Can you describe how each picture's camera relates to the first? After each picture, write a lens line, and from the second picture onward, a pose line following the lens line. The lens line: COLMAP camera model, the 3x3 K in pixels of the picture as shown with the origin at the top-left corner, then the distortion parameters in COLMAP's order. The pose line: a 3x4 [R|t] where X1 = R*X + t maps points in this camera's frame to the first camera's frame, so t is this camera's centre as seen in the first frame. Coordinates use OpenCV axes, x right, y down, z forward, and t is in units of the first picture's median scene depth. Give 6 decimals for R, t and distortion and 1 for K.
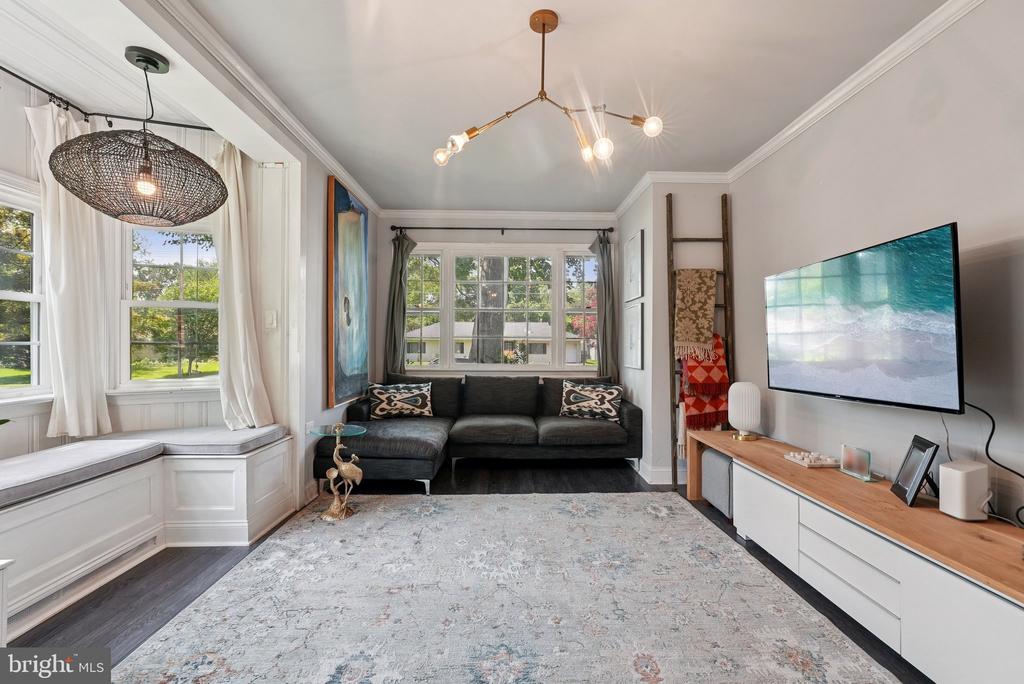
lens RADIAL K [[460.2, 0, 511.8], [0, 460.2, 344.2], [0, 0, 1]] dist [-0.012510, 0.003221]
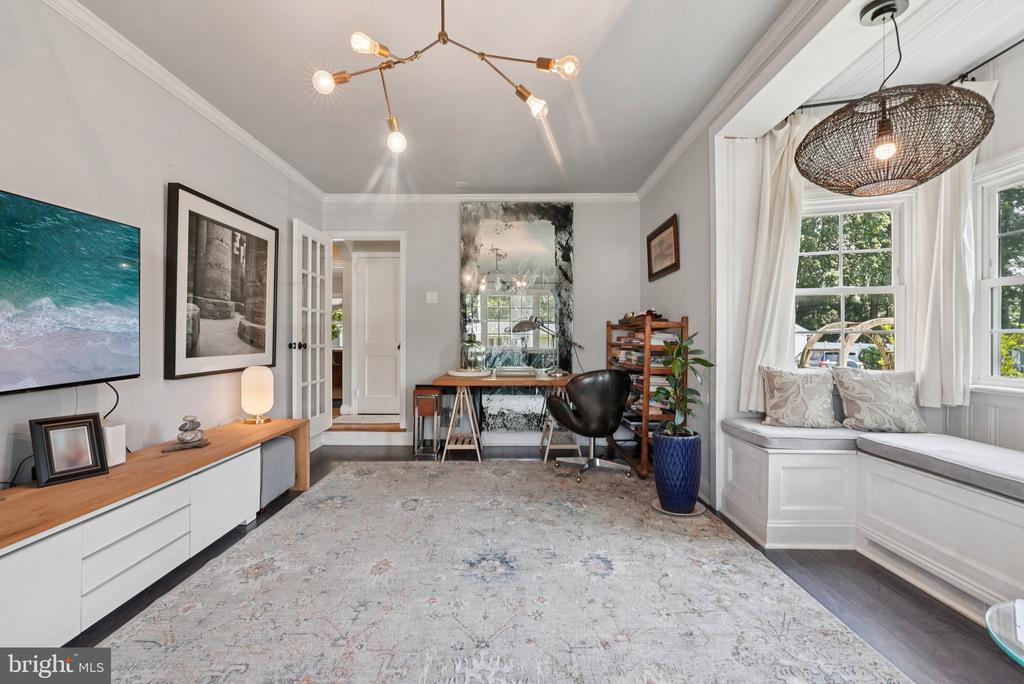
lens RADIAL K [[460.2, 0, 512.4], [0, 460.2, 341.1], [0, 0, 1]] dist [-0.012510, 0.003221]
pose [[-0.999819, -0.008792, 0.016889, -0.093011], [-0.008859, 0.999953, -0.003889, 0.042995], [-0.016854, -0.004038, -0.999850, 2.096719]]
